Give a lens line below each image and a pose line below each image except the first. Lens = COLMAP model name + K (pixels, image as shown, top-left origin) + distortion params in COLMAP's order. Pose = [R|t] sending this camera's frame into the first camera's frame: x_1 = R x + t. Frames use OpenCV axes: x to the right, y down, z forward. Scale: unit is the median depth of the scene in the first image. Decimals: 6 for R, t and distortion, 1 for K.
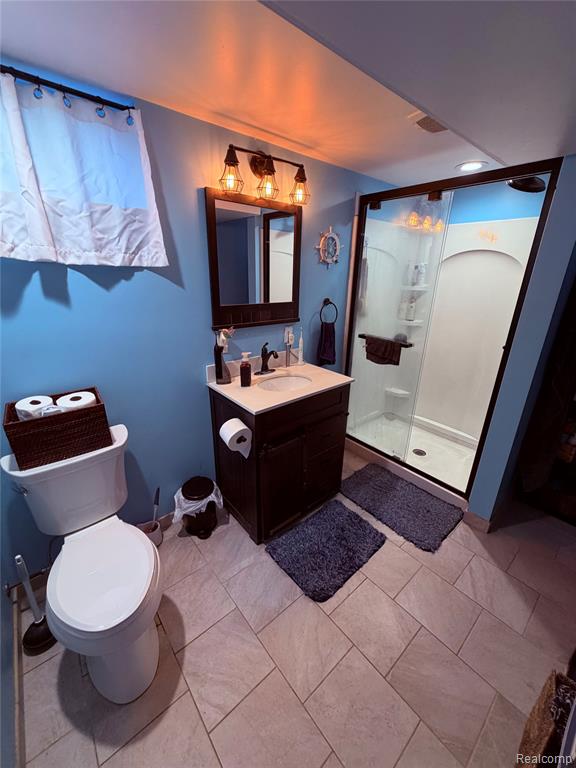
lens RADIAL K [[305.9, 0, 288.1], [0, 305.9, 382.6], [0, 0, 1]] dist [-0.000618, 0.000187]
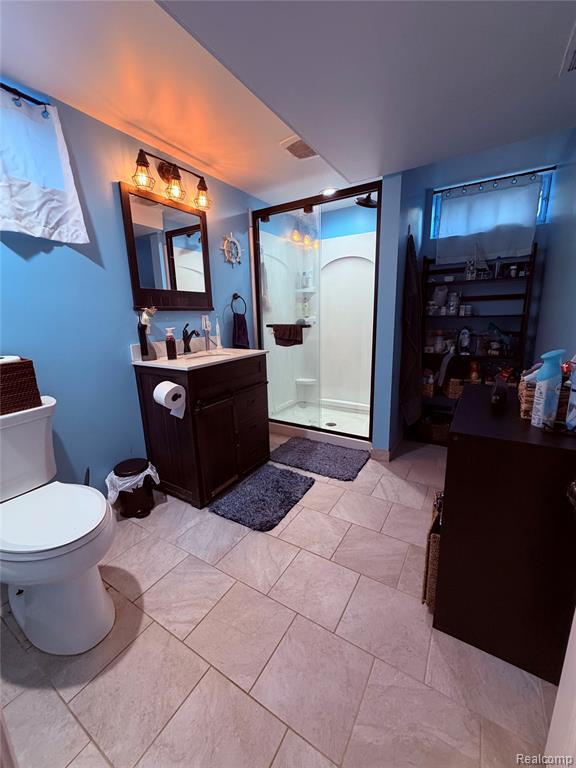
lens RADIAL K [[305.9, 0, 288.3], [0, 305.9, 382.7], [0, 0, 1]] dist [-0.000618, 0.000187]
pose [[0.949486, -0.110591, 0.293676, -0.078322], [0.148326, 0.982865, -0.109434, 0.279552], [-0.276542, 0.147466, 0.949620, -0.132376]]
